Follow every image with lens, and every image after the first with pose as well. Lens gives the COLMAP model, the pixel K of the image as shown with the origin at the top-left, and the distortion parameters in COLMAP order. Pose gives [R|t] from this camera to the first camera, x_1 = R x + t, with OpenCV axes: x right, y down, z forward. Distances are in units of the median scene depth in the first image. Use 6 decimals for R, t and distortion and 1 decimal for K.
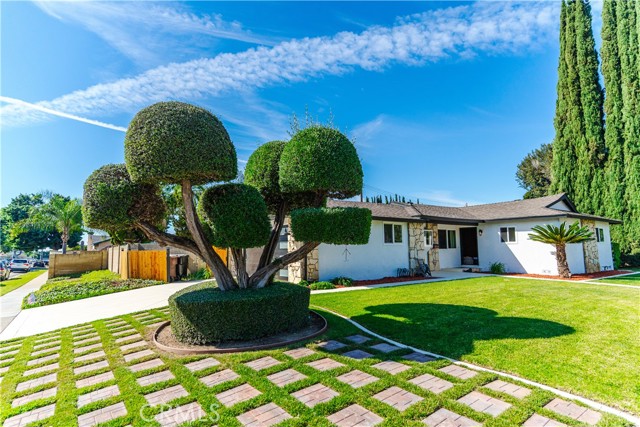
lens RADIAL K [[337.2, 0, 320.0], [0, 337.2, 213.5], [0, 0, 1]] dist [0.002737, 0.000516]
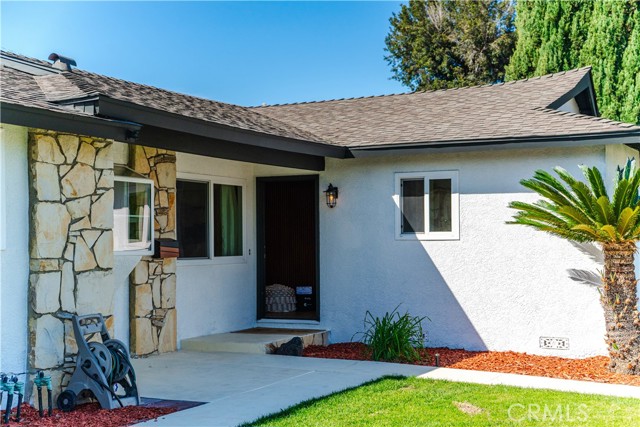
lens RADIAL K [[948.8, 0, 320.0], [0, 948.8, 213.5], [0, 0, 1]] dist [0.272261, 0.057687]
pose [[0.881361, 0.014970, 0.472206, 0.121955], [-0.047999, 0.997163, 0.057977, 0.028300], [-0.469999, -0.073764, 0.879579, 0.362035]]
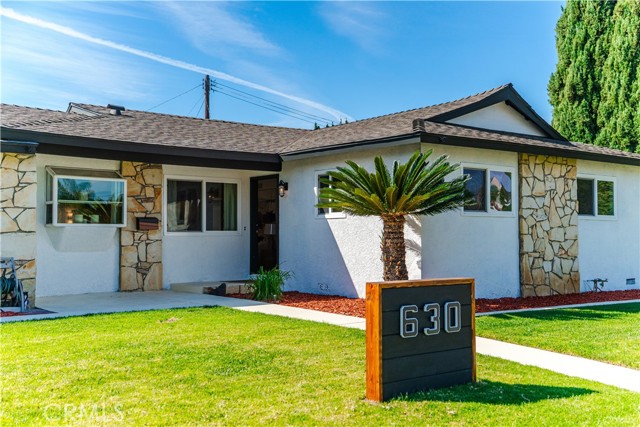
lens RADIAL K [[725.8, 0, 320.0], [0, 725.8, 213.5], [0, 0, 1]] dist [0.166316, -0.002306]
pose [[0.997622, 0.007408, 0.068522, 0.474399], [-0.012072, 0.997619, 0.067903, 0.029119], [-0.067856, -0.068569, 0.995336, 0.192904]]
